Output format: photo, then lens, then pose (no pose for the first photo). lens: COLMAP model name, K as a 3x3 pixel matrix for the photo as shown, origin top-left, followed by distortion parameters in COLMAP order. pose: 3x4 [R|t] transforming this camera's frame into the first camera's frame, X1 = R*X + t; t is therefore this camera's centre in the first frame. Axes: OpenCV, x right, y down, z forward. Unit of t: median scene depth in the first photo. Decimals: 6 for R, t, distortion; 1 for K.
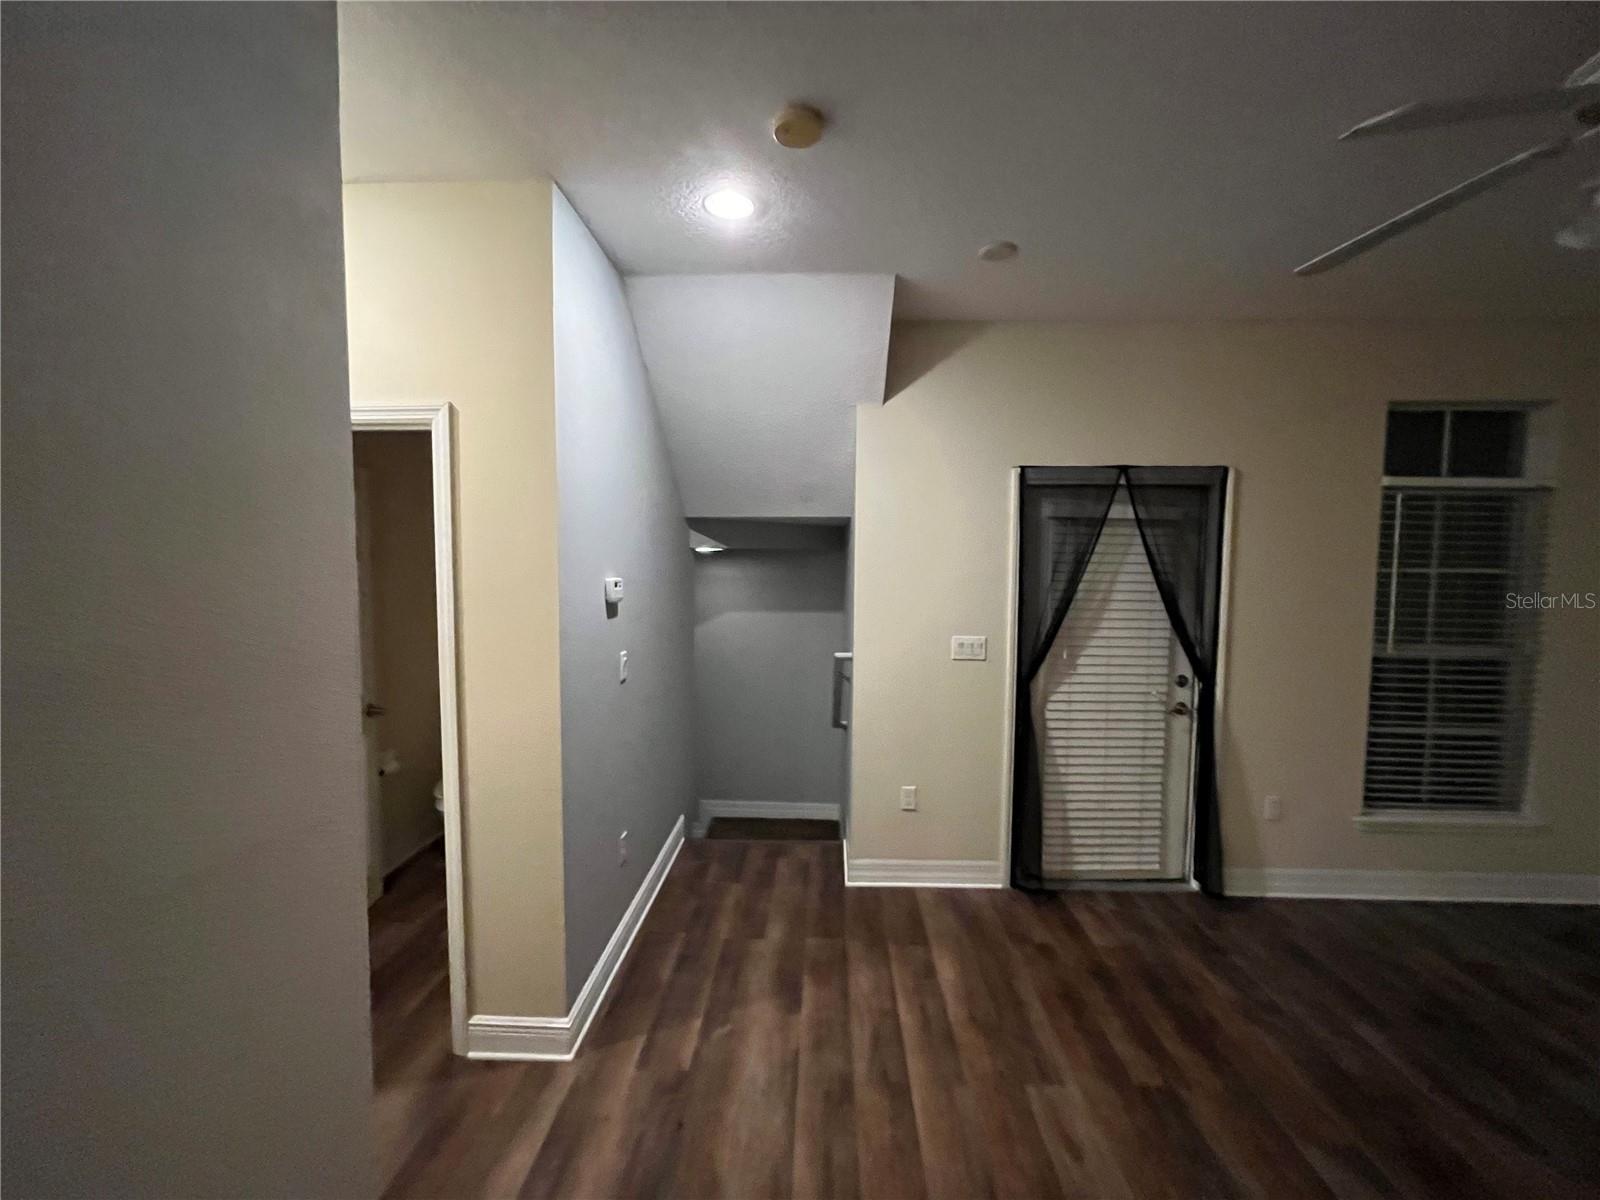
lens RADIAL K [[651.6, 0, 797.2], [0, 651.6, 598.8], [0, 0, 1]] dist [-0.000616, -0.000173]
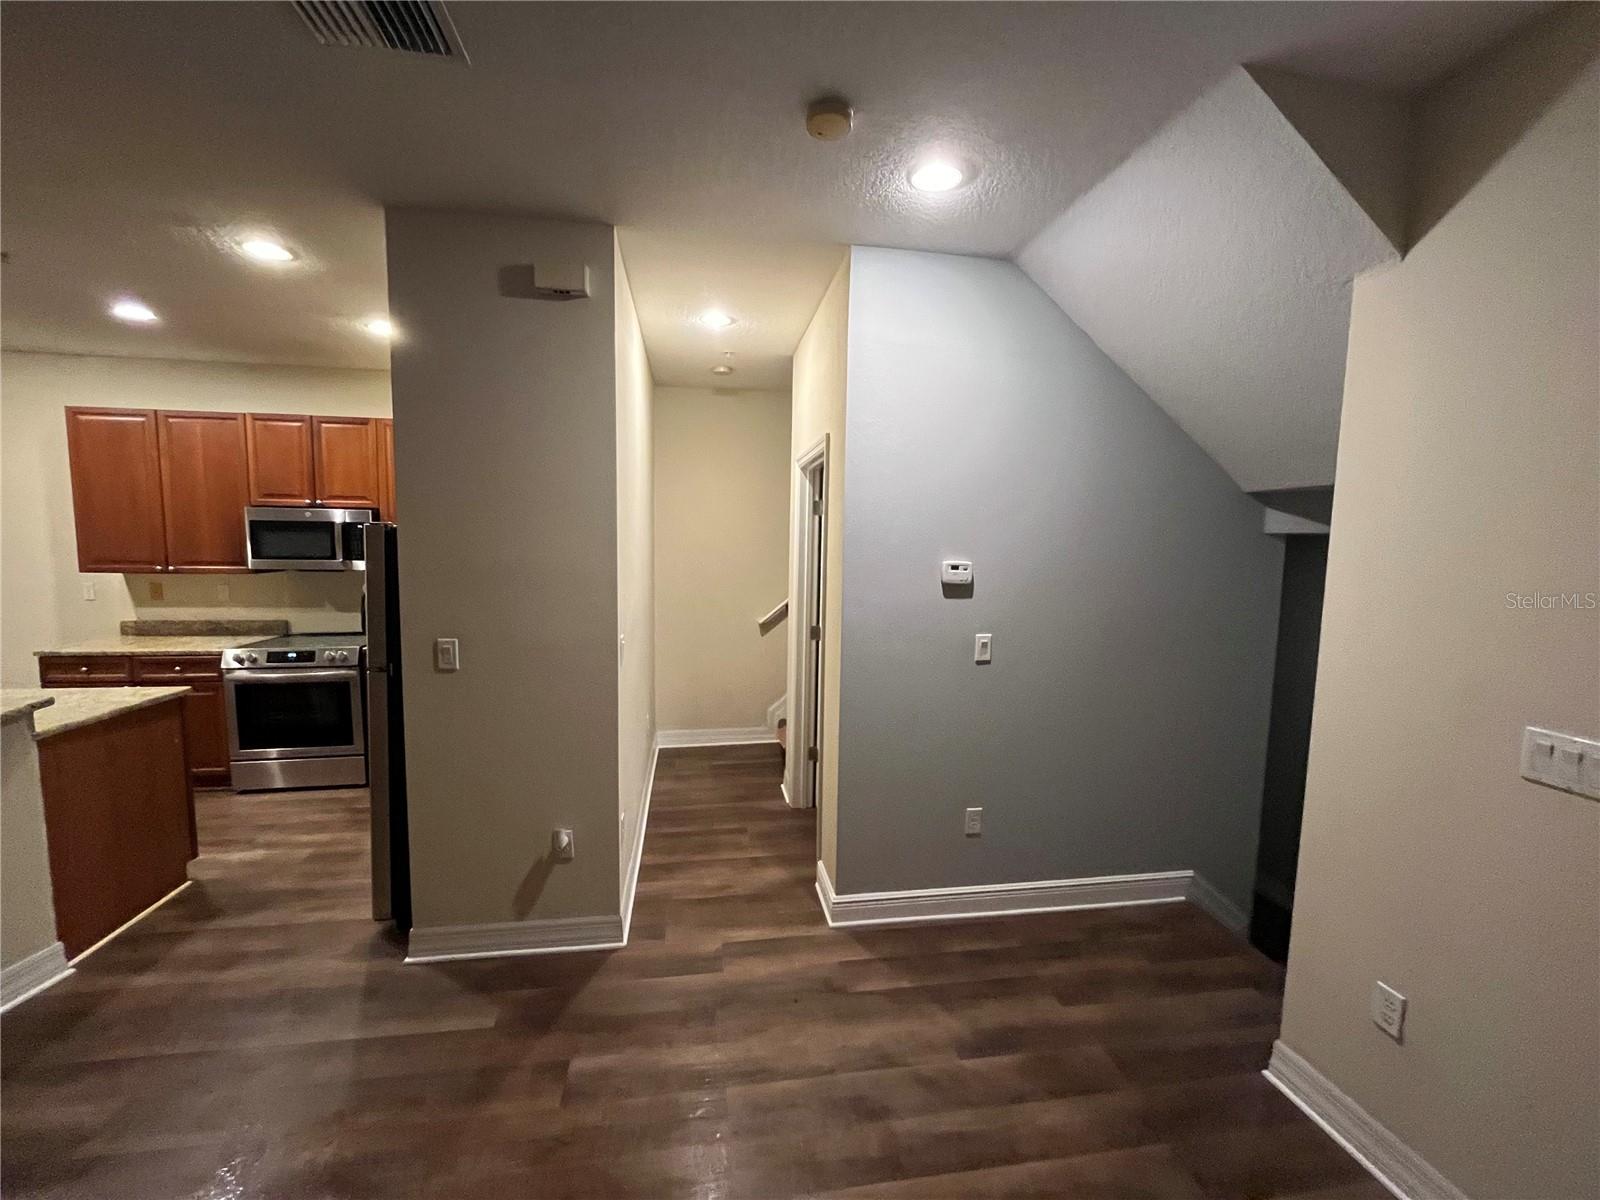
lens RADIAL K [[651.6, 0, 793.7], [0, 651.6, 599.1], [0, 0, 1]] dist [-0.000616, -0.000173]
pose [[0.207237, 0.106365, -0.972491, 0.647638], [-0.078052, 0.992701, 0.091943, -0.043355], [0.975172, 0.056851, 0.214026, 0.471278]]
